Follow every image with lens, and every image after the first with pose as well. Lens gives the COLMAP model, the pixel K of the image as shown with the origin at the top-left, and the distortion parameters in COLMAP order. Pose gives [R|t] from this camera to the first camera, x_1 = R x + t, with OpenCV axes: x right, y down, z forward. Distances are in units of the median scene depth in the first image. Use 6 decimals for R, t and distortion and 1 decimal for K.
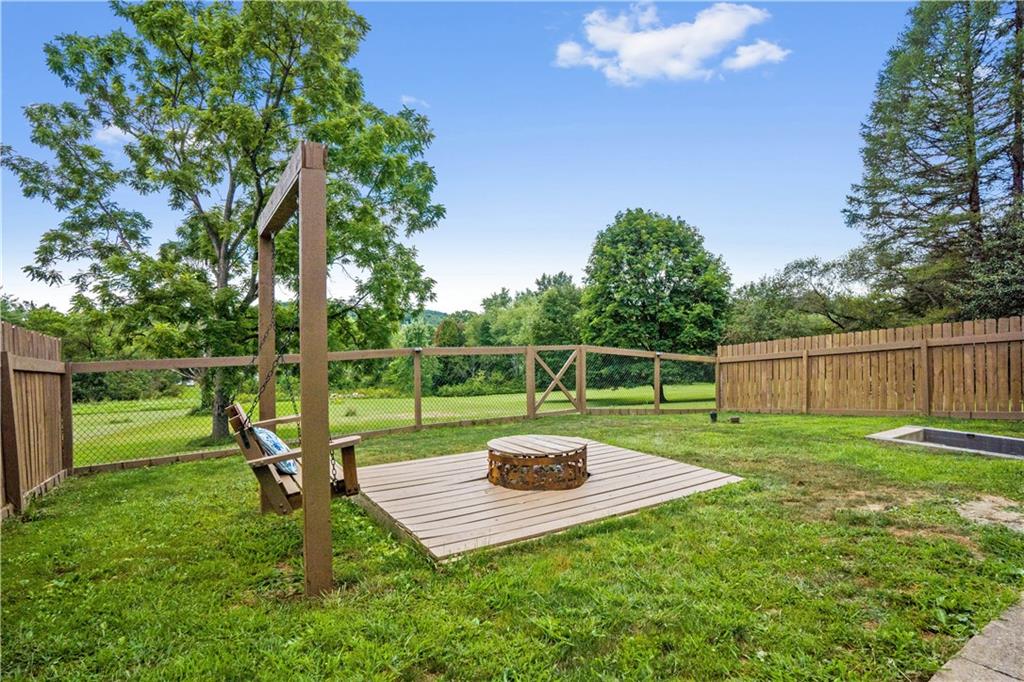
lens RADIAL K [[527.7, 0, 512.6], [0, 527.7, 341.6], [0, 0, 1]] dist [0.001380, 0.000058]
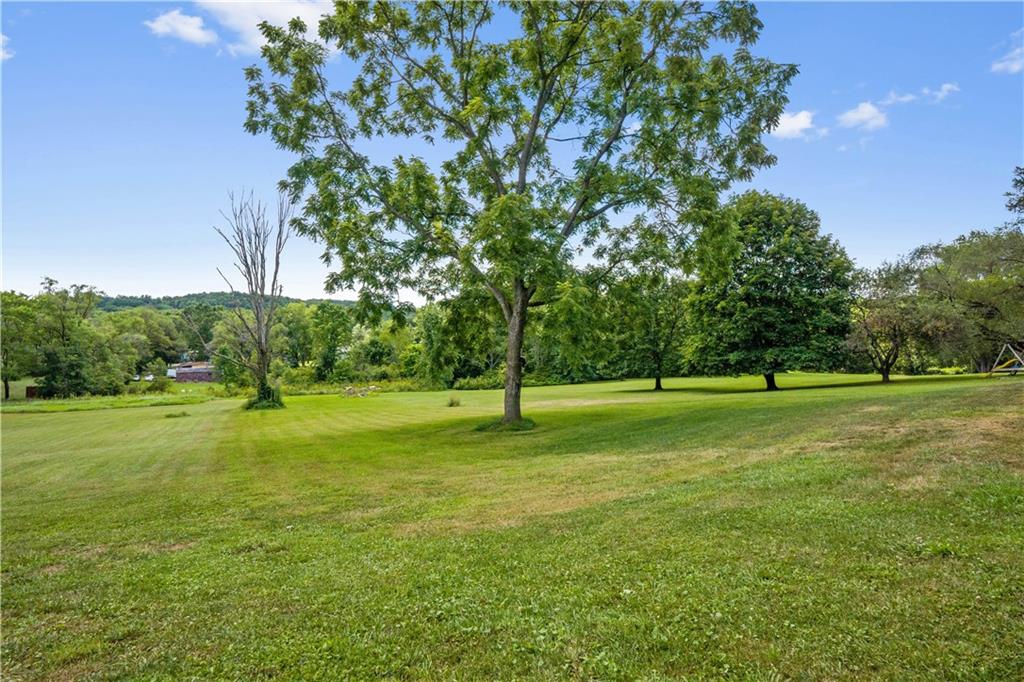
lens RADIAL K [[552.2, 0, 511.9], [0, 552.2, 339.5], [0, 0, 1]] dist [-0.003739, -0.000456]
pose [[0.994866, 0.004965, 0.101081, -0.160212], [-0.005511, 0.999972, 0.005125, 0.010572], [-0.101052, -0.005656, 0.994865, 0.023412]]
